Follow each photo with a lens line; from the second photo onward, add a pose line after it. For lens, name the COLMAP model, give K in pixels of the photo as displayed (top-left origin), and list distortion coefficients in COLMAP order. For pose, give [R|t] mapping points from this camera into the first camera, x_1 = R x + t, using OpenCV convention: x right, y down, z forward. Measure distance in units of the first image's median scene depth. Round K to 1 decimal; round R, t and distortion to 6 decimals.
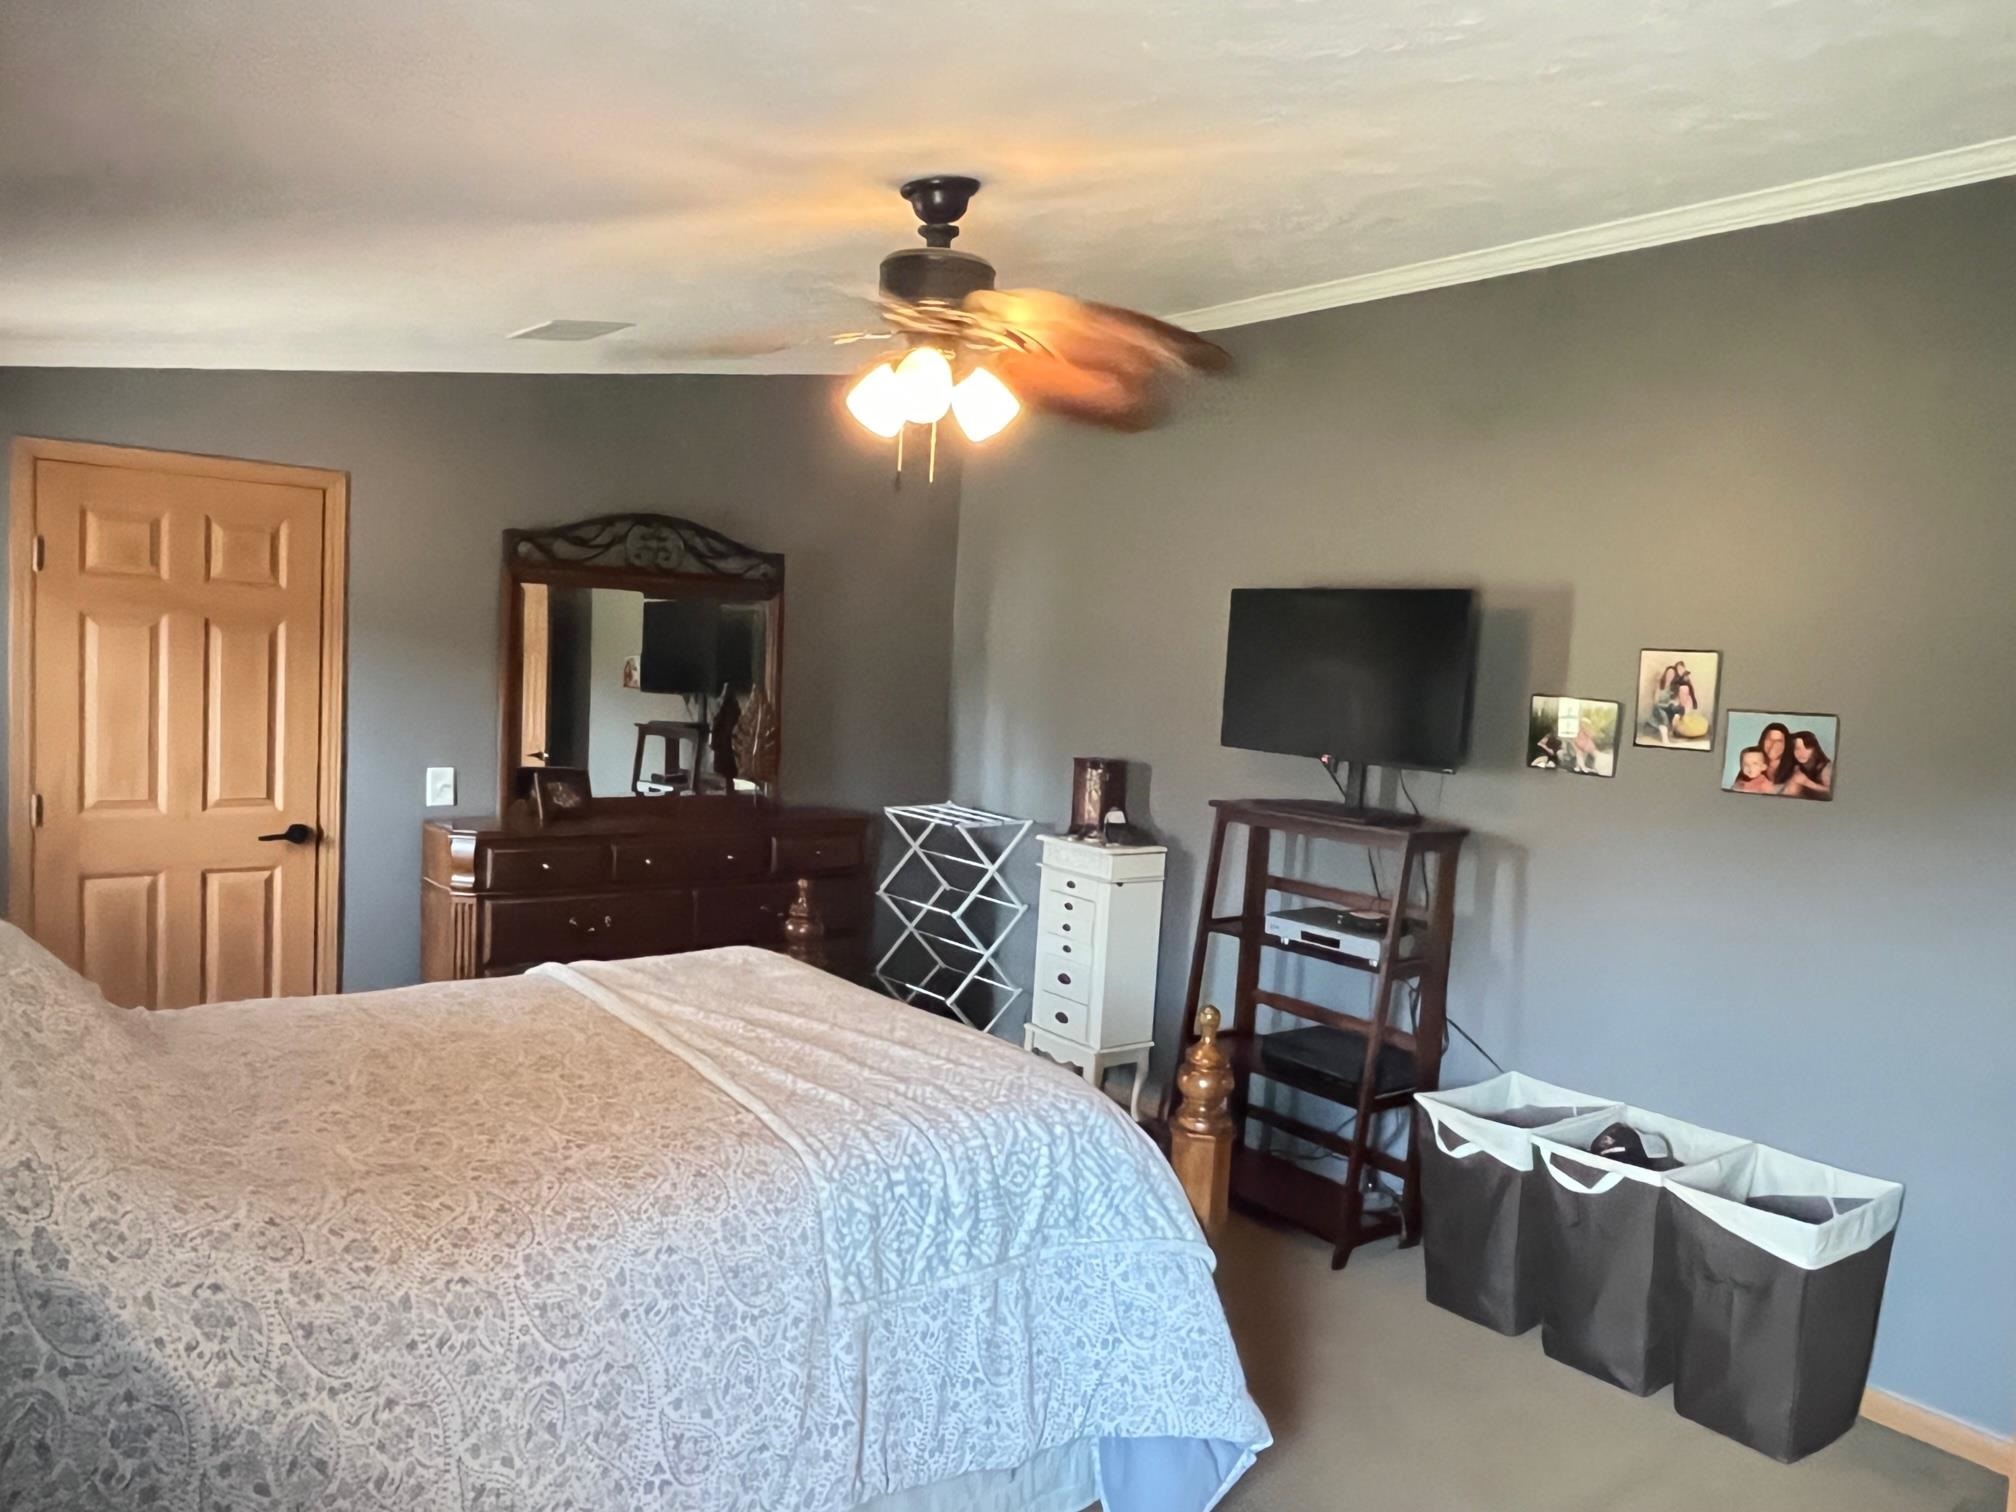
lens RADIAL K [[1414.0, 0, 1017.5], [0, 1414.0, 749.9], [0, 0, 1]] dist [0.010859, -0.001946]
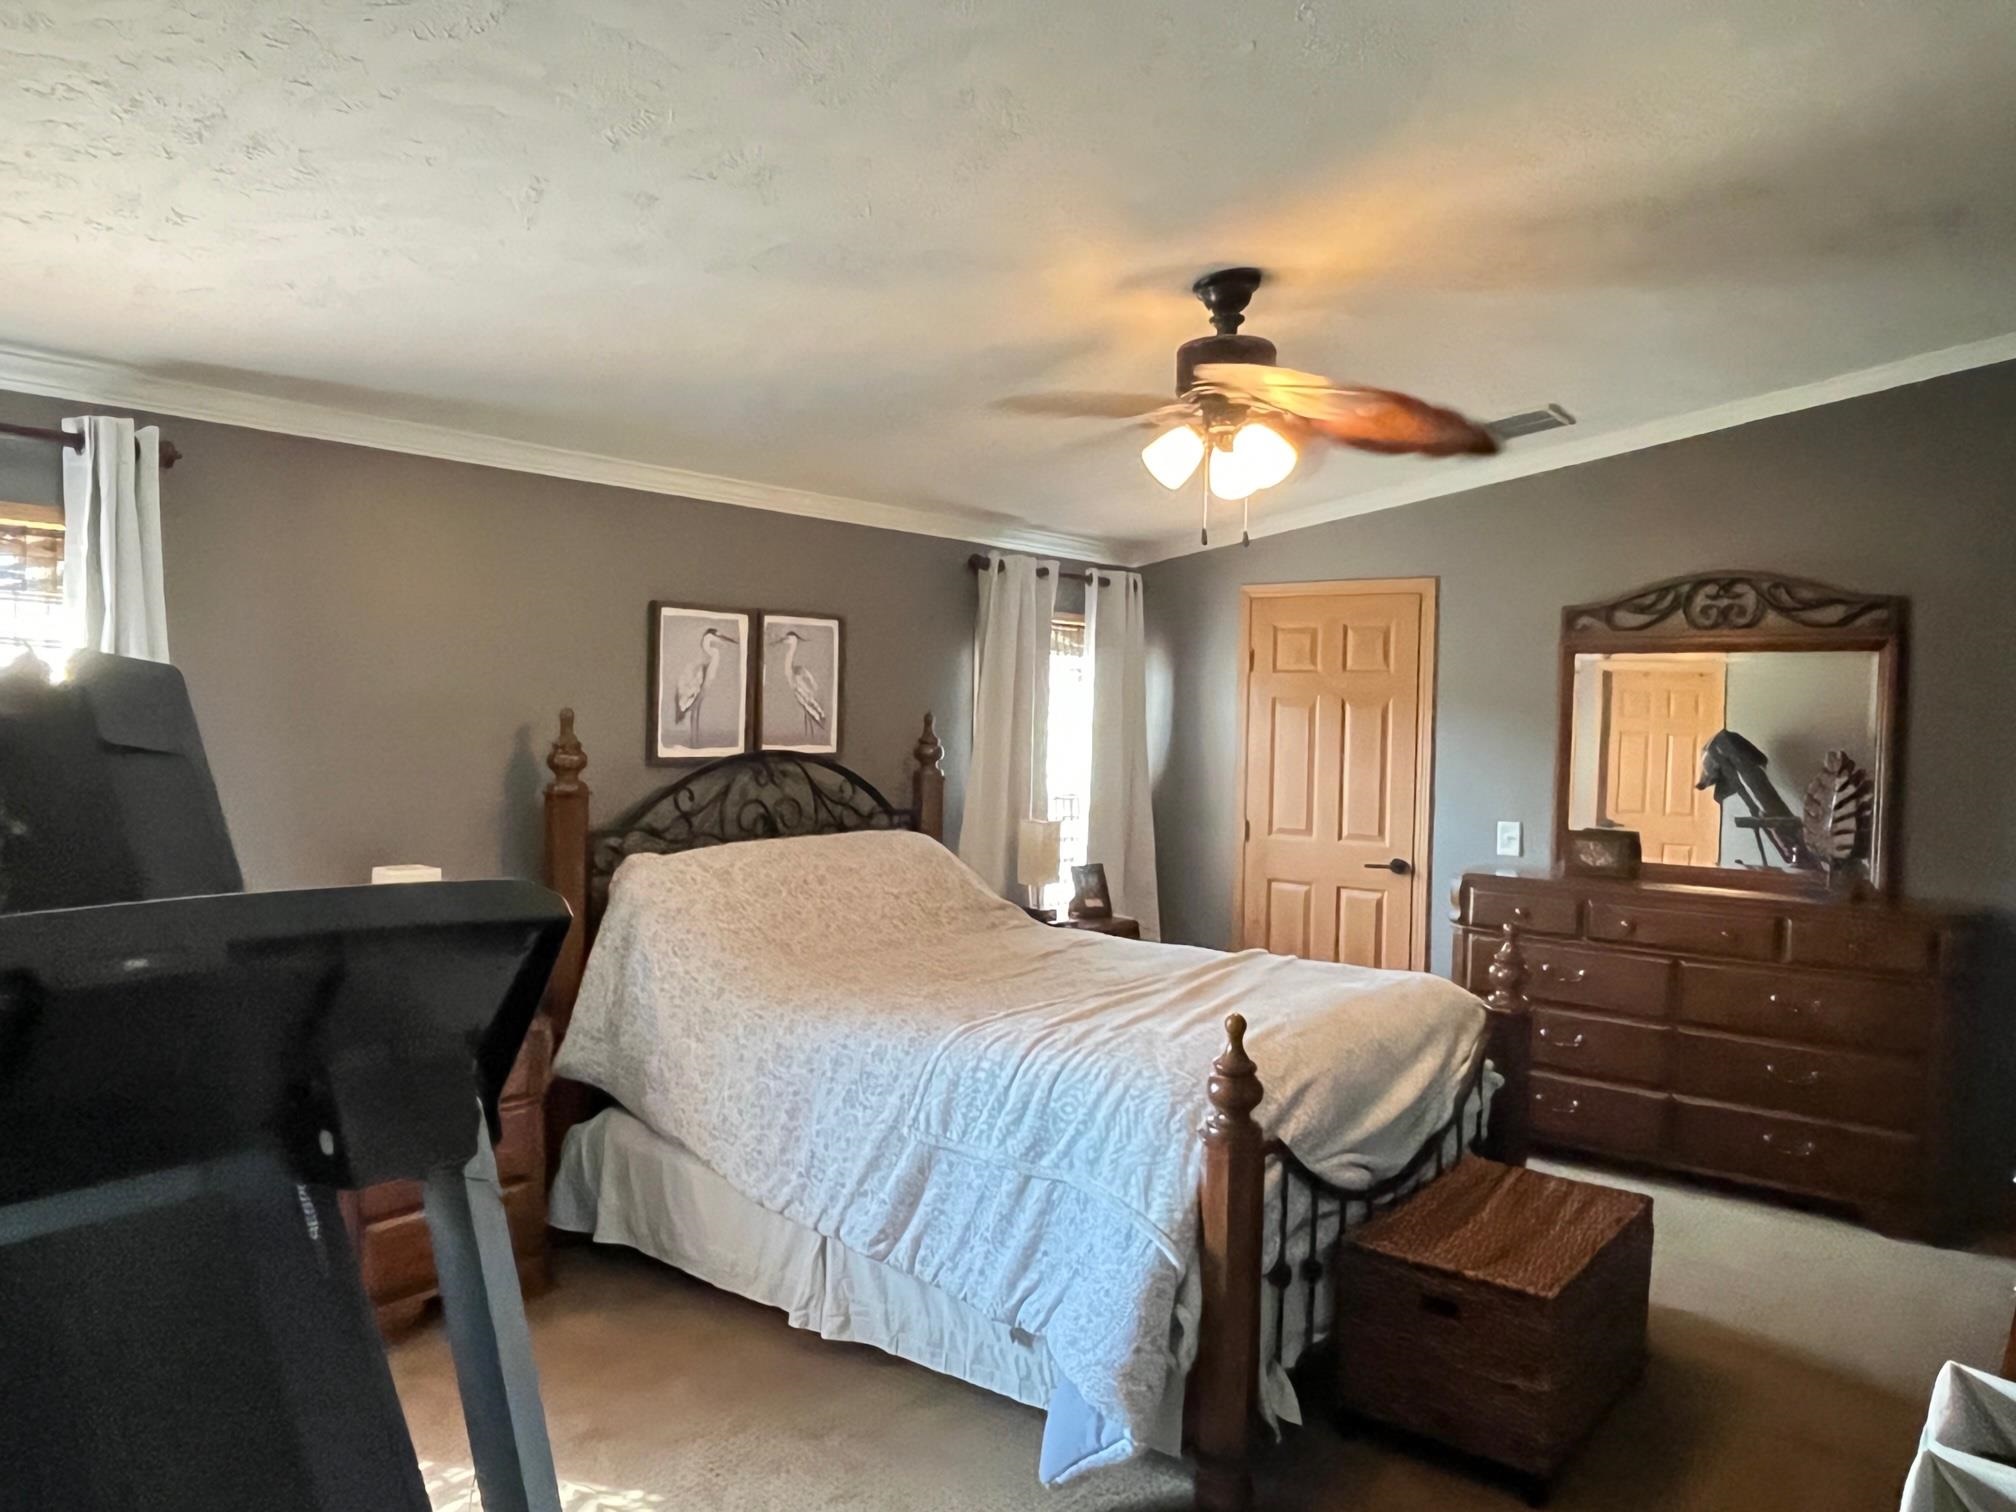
lens RADIAL K [[1414.0, 0, 1016.4], [0, 1414.0, 764.3], [0, 0, 1]] dist [0.010859, -0.001946]
pose [[0.225718, -0.011436, -0.974125, 0.706739], [-0.073090, 0.996914, -0.028640, 0.032109], [0.971447, 0.077663, 0.224186, 0.410735]]
